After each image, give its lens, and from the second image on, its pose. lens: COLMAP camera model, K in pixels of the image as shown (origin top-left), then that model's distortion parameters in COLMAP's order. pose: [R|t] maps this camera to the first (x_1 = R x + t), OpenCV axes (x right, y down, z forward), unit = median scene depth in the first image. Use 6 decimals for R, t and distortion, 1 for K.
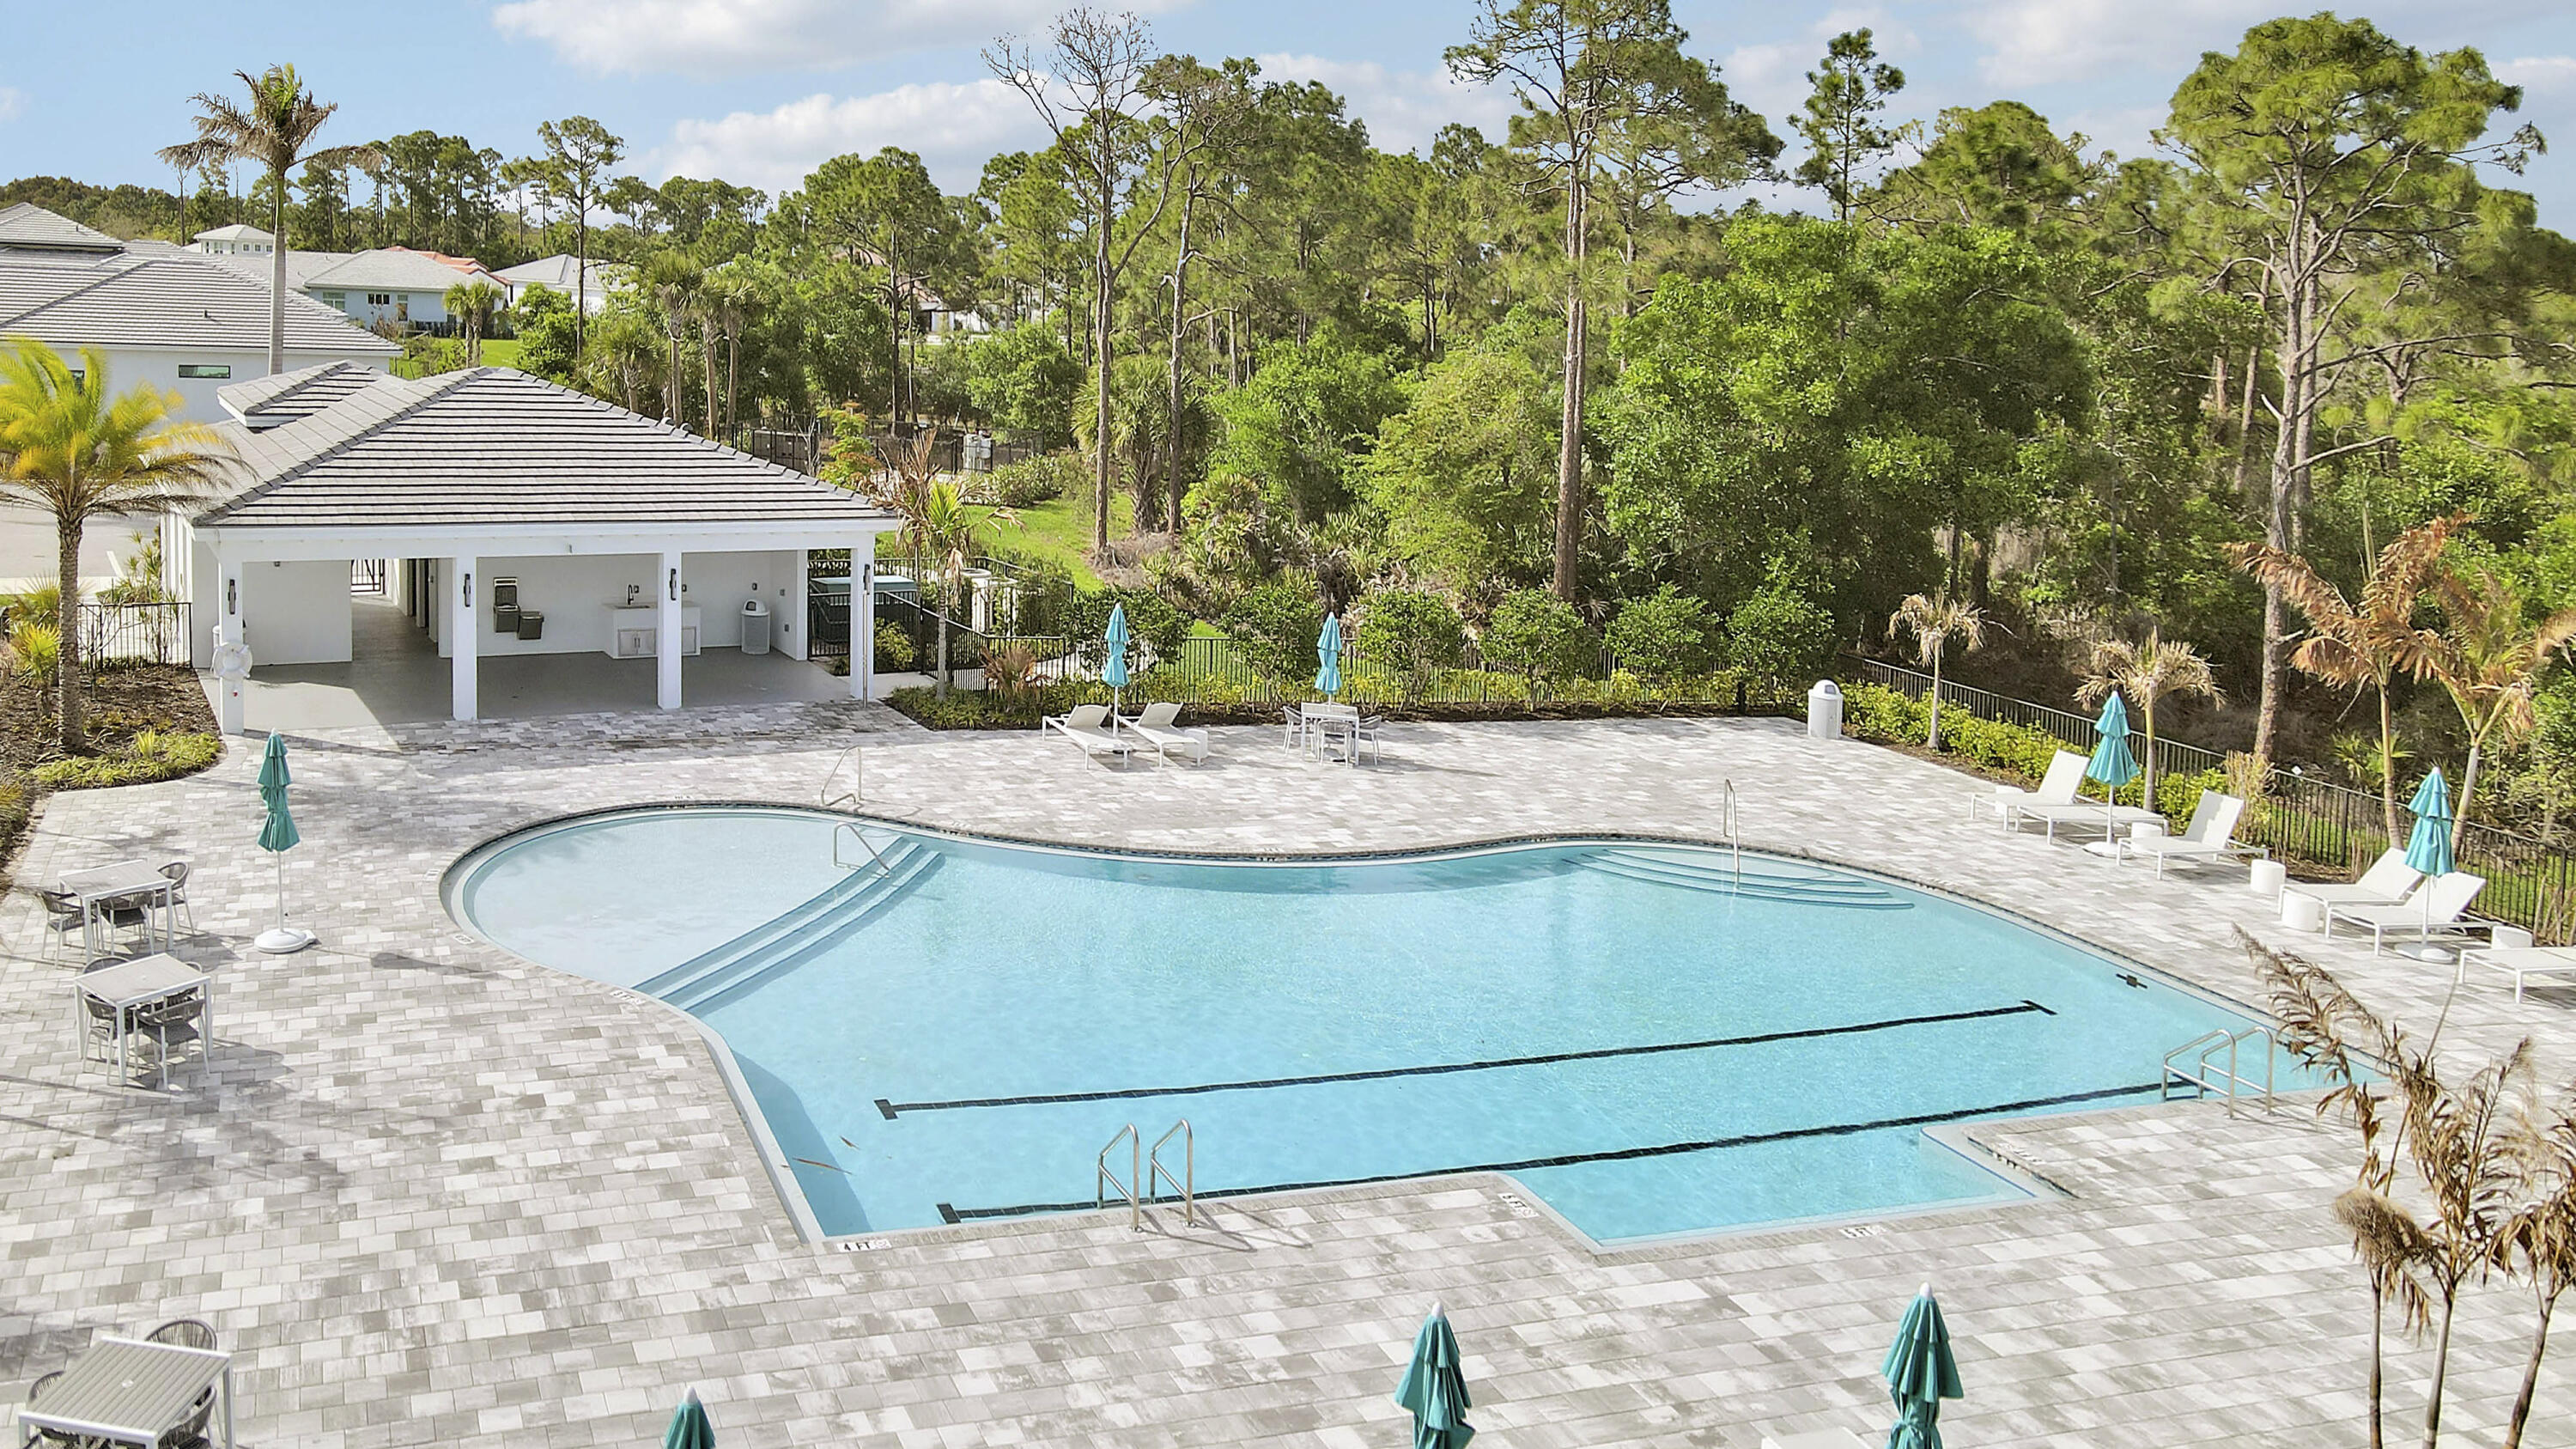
lens RADIAL K [[2238.5, 0, 1288.0], [0, 2238.5, 724.5], [0, 0, 1]] dist [0.012561, -0.002174]
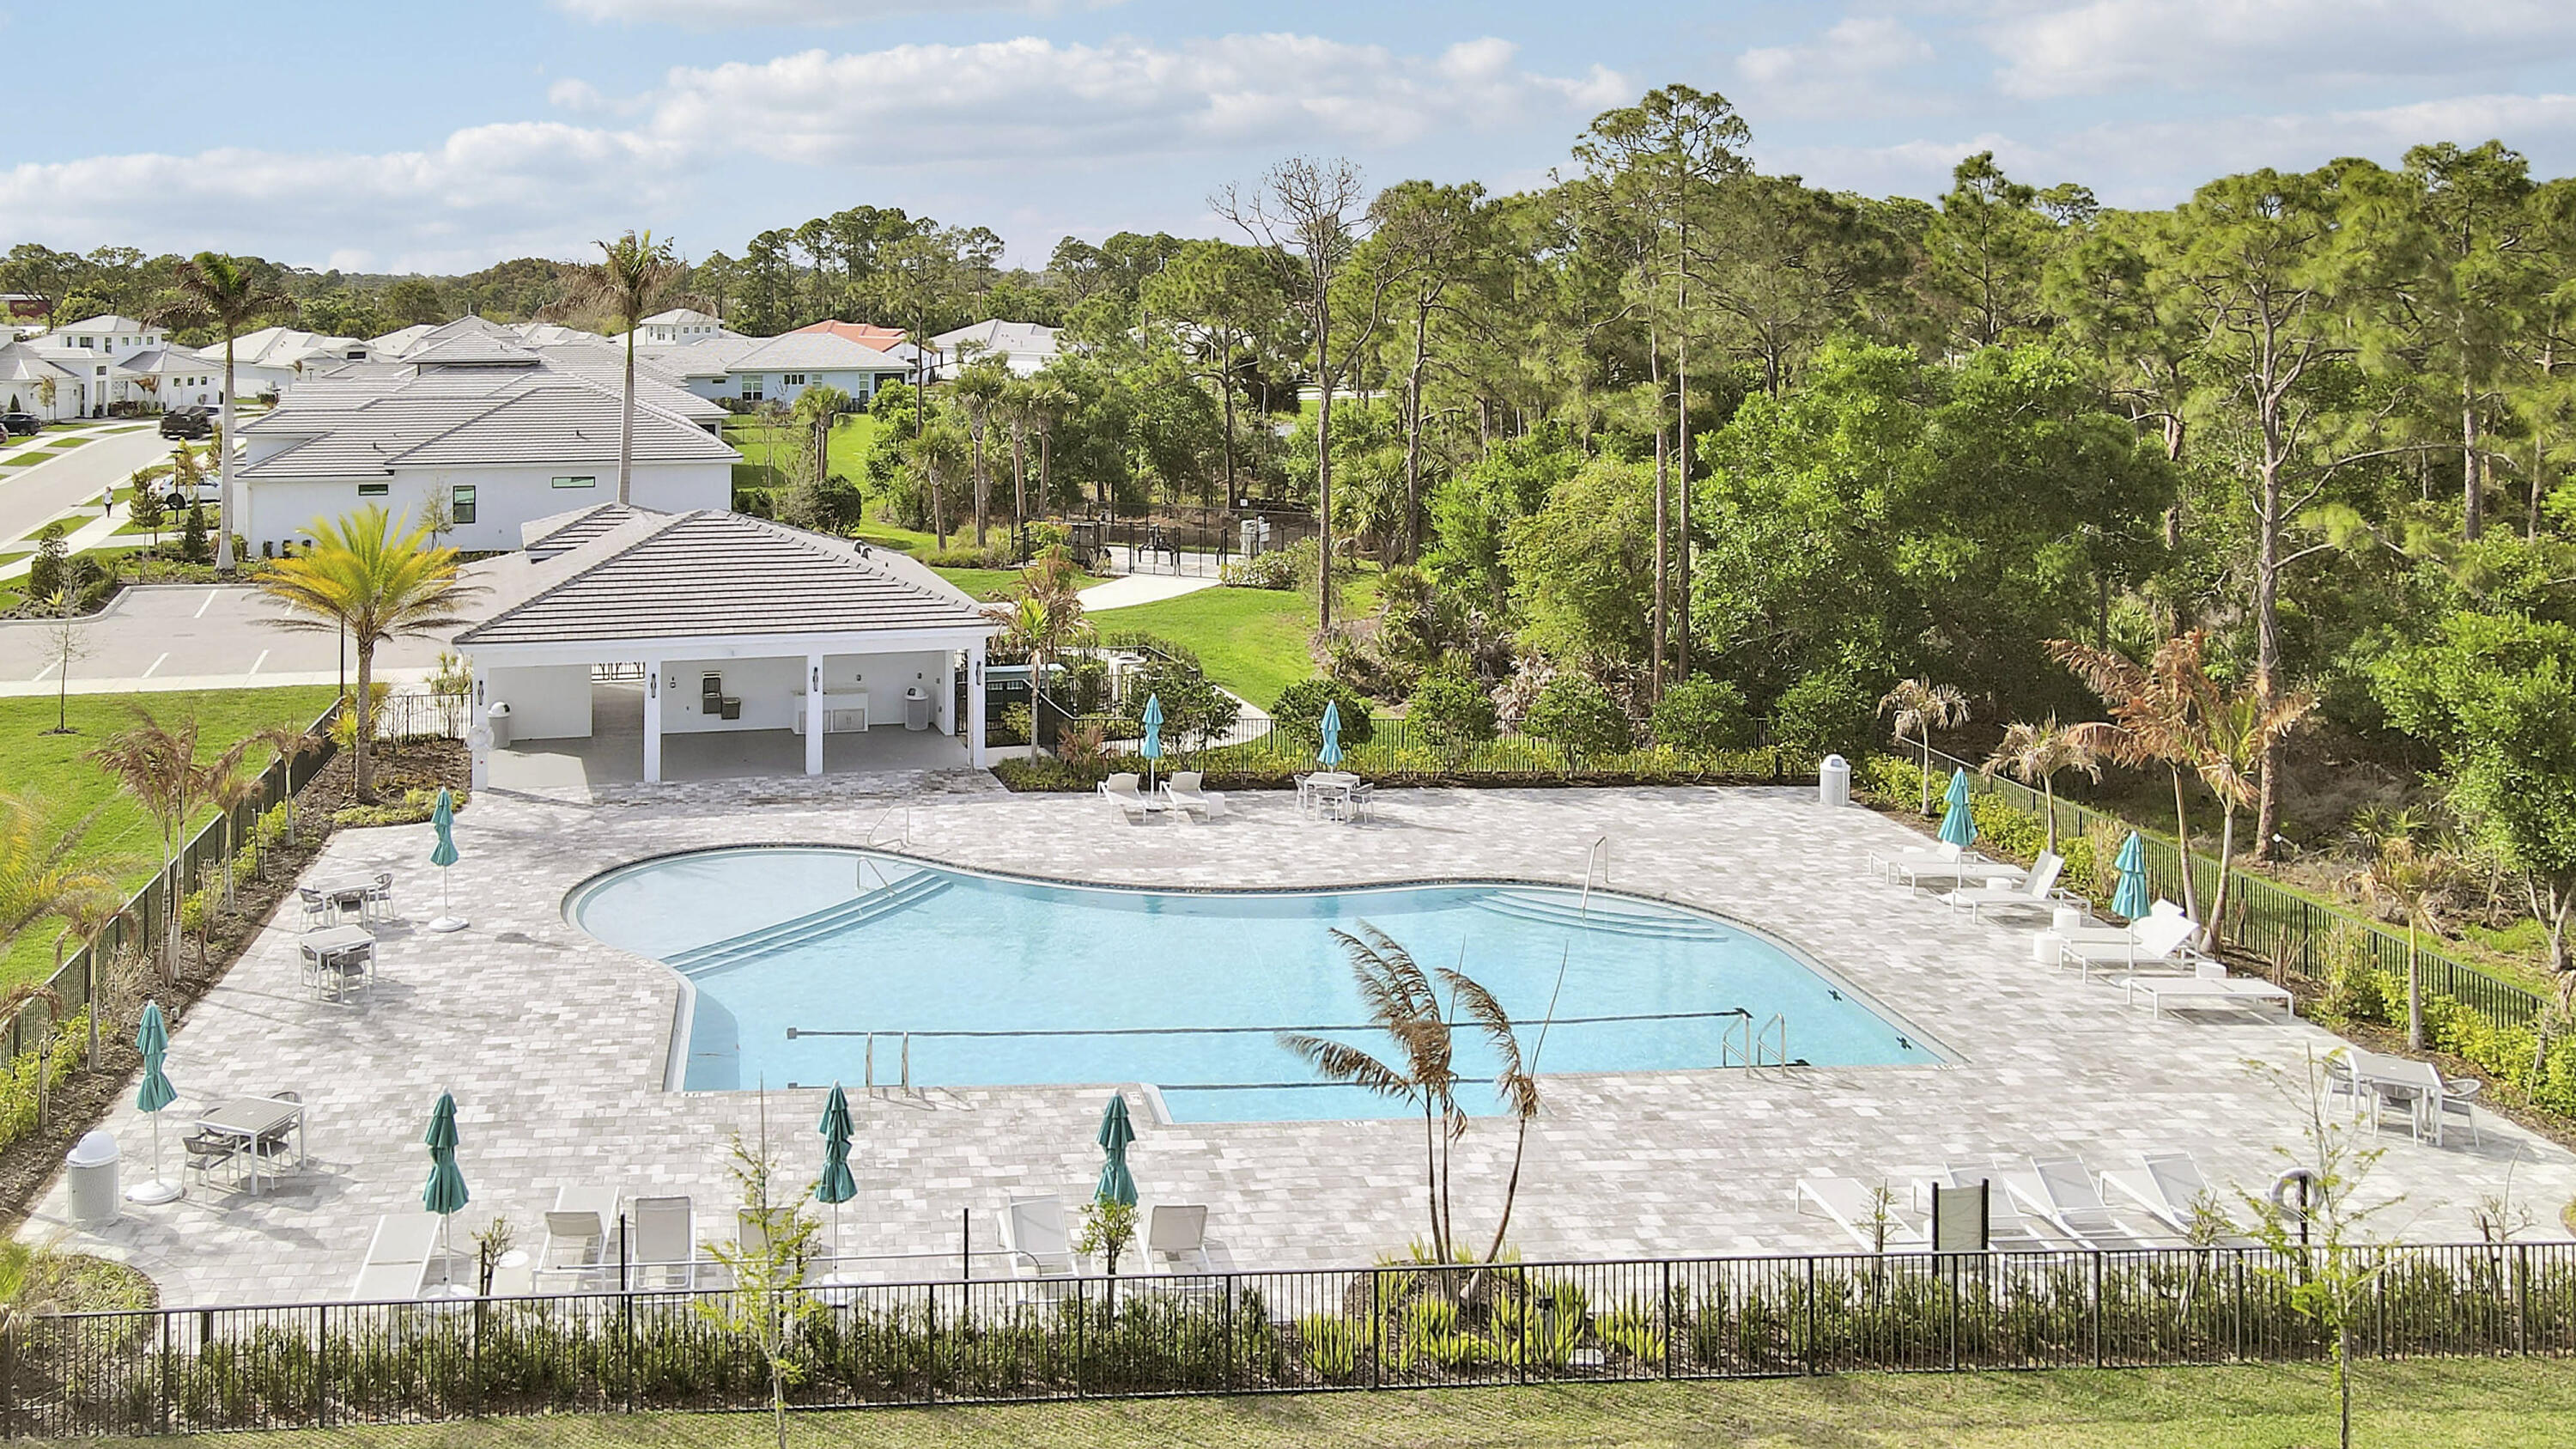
lens RADIAL K [[2238.5, 0, 1288.0], [0, 2238.5, 724.5], [0, 0, 1]] dist [0.012561, -0.002174]
pose [[0.986247, 0.003082, -0.165247, 0.234590], [-0.007722, 0.999594, -0.027444, -0.002415], [0.165095, 0.028343, 0.985870, -0.268960]]
